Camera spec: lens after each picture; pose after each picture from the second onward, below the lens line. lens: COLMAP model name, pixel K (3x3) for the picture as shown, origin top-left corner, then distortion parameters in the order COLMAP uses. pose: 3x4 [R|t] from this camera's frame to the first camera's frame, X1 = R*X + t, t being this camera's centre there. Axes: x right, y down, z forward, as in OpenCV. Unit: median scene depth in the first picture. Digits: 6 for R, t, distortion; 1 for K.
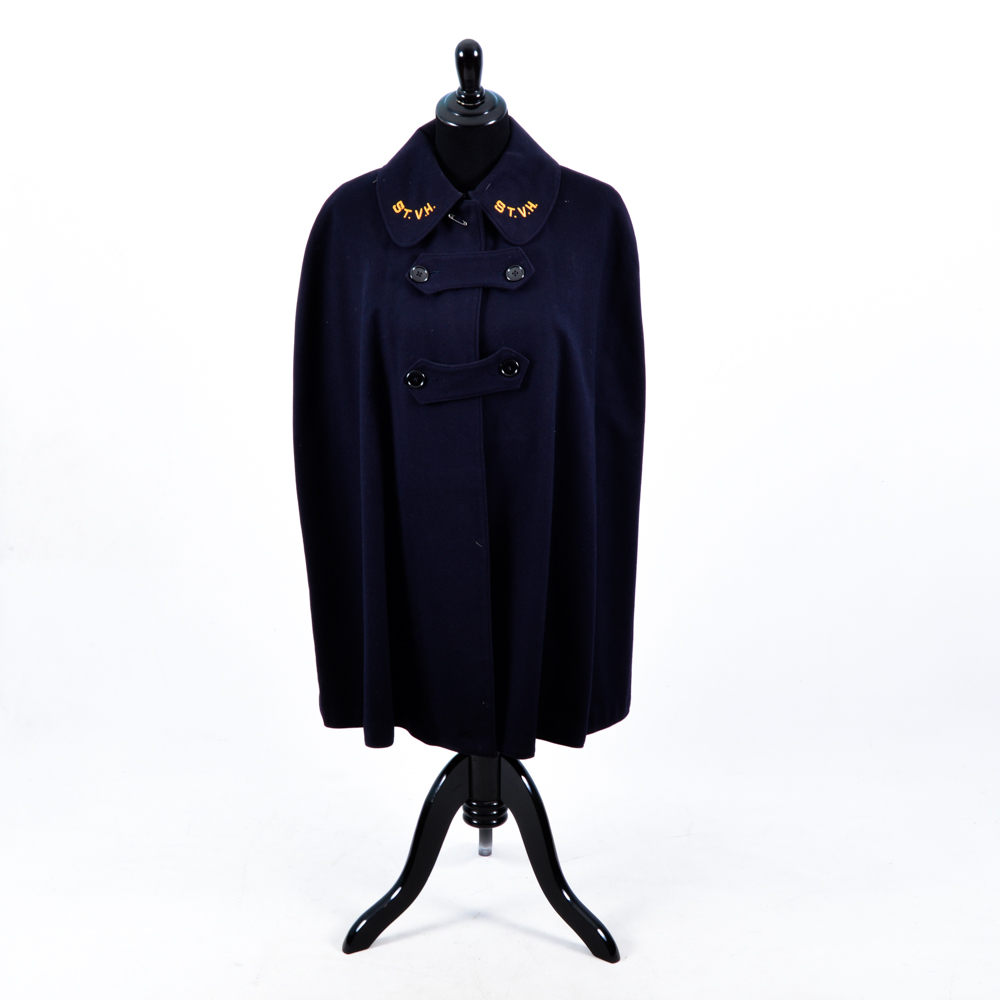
lens RADIAL K [[1880.6, 0, 501.4], [0, 1880.6, 495.7], [0, 0, 1]] dist [-0.123918, 0.000000]
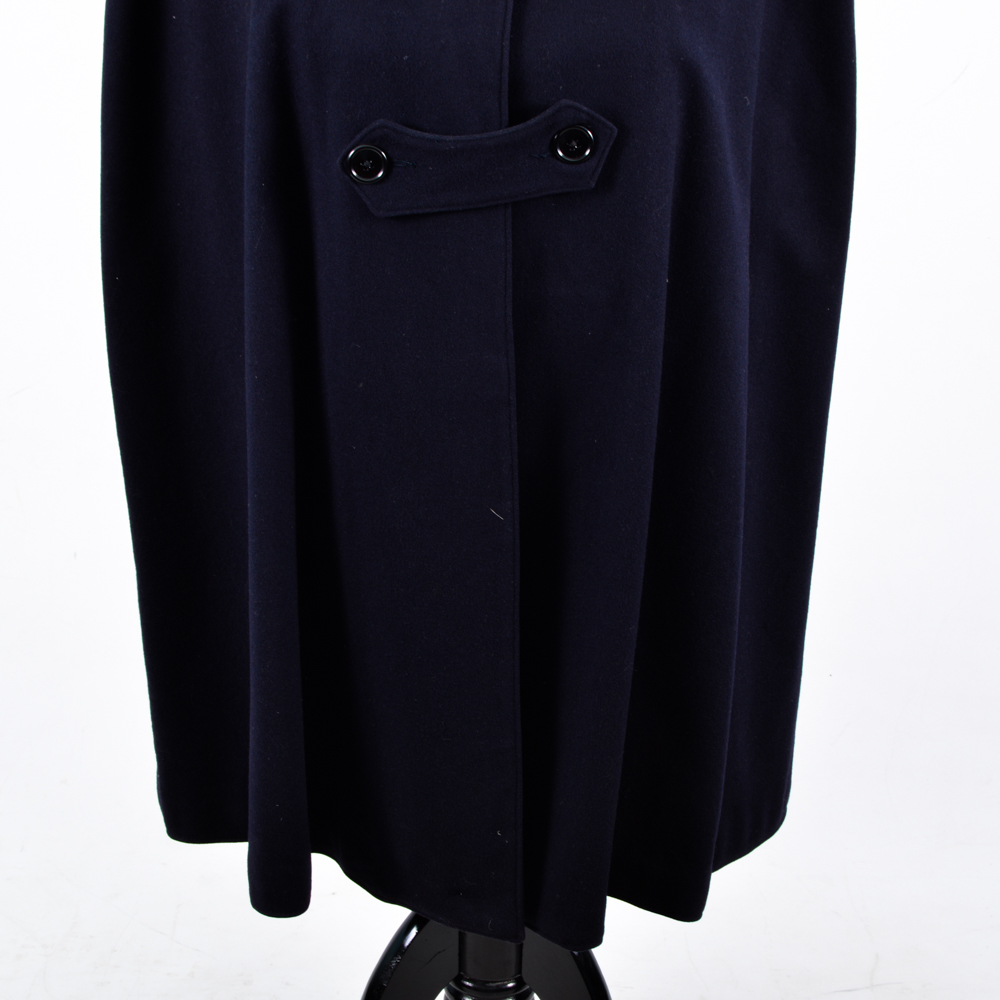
lens RADIAL K [[2842.2, 0, 502.7], [0, 2842.2, 502.5], [0, 0, 1]] dist [-0.080523, 0.000000]
pose [[0.999665, 0.017345, 0.019201, -0.024078], [-0.020142, 0.987448, 0.156653, -0.087445], [-0.016243, -0.156987, 0.987467, 0.300258]]
